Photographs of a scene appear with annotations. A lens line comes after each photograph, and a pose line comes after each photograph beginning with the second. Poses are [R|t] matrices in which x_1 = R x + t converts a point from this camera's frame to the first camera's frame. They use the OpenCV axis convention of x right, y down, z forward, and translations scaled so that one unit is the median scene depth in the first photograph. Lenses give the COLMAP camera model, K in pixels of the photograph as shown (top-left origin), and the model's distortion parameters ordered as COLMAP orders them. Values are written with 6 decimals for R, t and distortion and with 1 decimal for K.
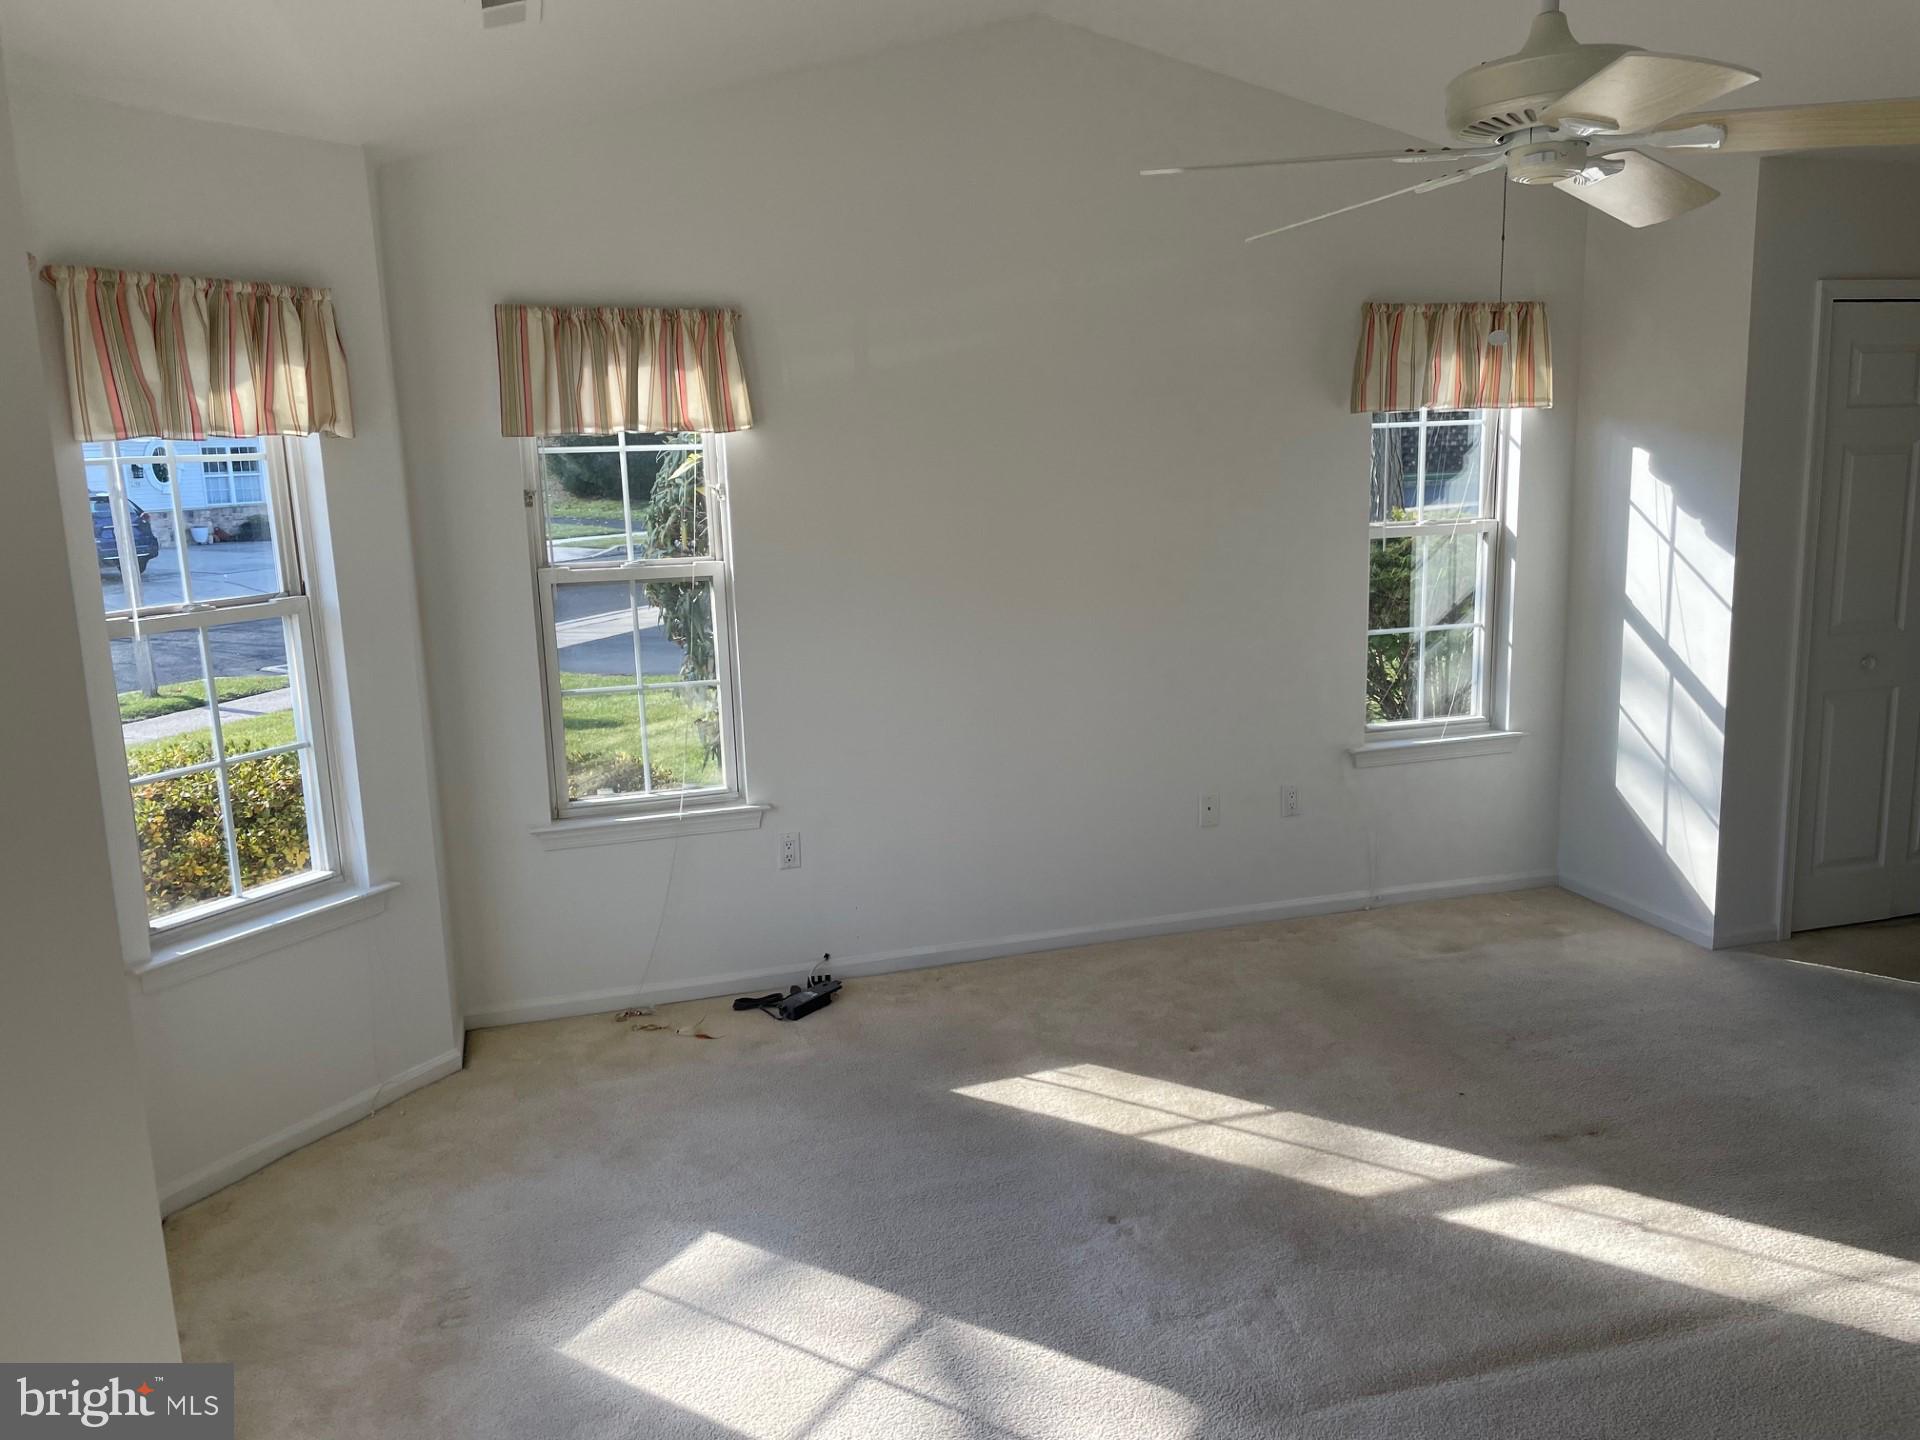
lens RADIAL K [[1440.8, 0, 965.3], [0, 1440.8, 697.2], [0, 0, 1]] dist [0.084630, -0.106724]
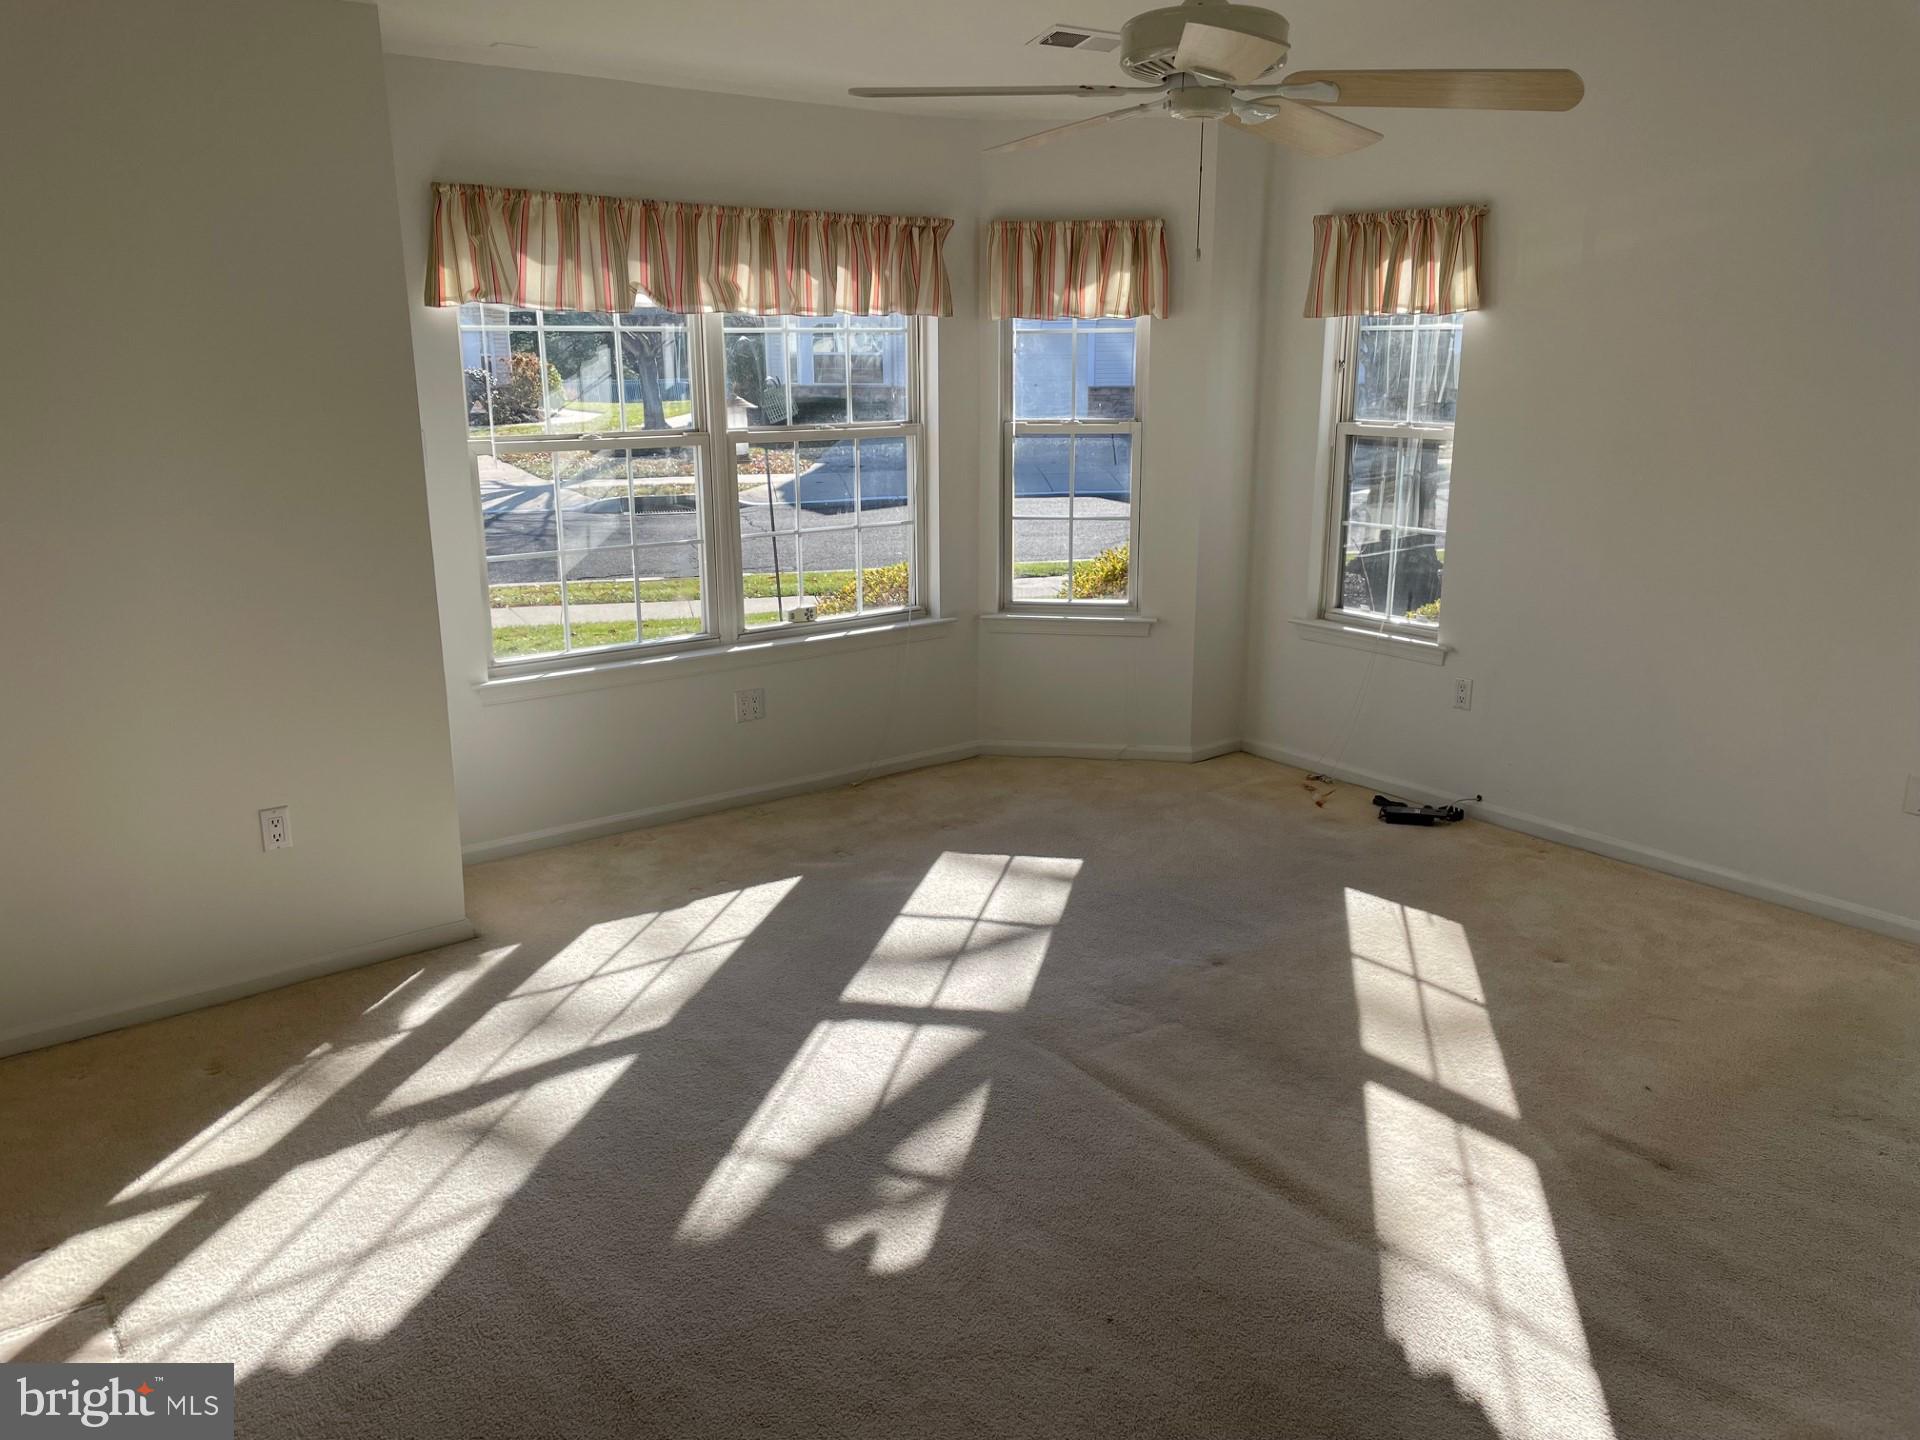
lens RADIAL K [[1440.8, 0, 965.3], [0, 1440.8, 697.2], [0, 0, 1]] dist [0.084630, -0.106724]
pose [[0.352251, 0.249532, -0.902027, 1.004937], [-0.168201, 0.964987, 0.201265, -0.069972], [0.920667, 0.080826, 0.381889, 0.280620]]
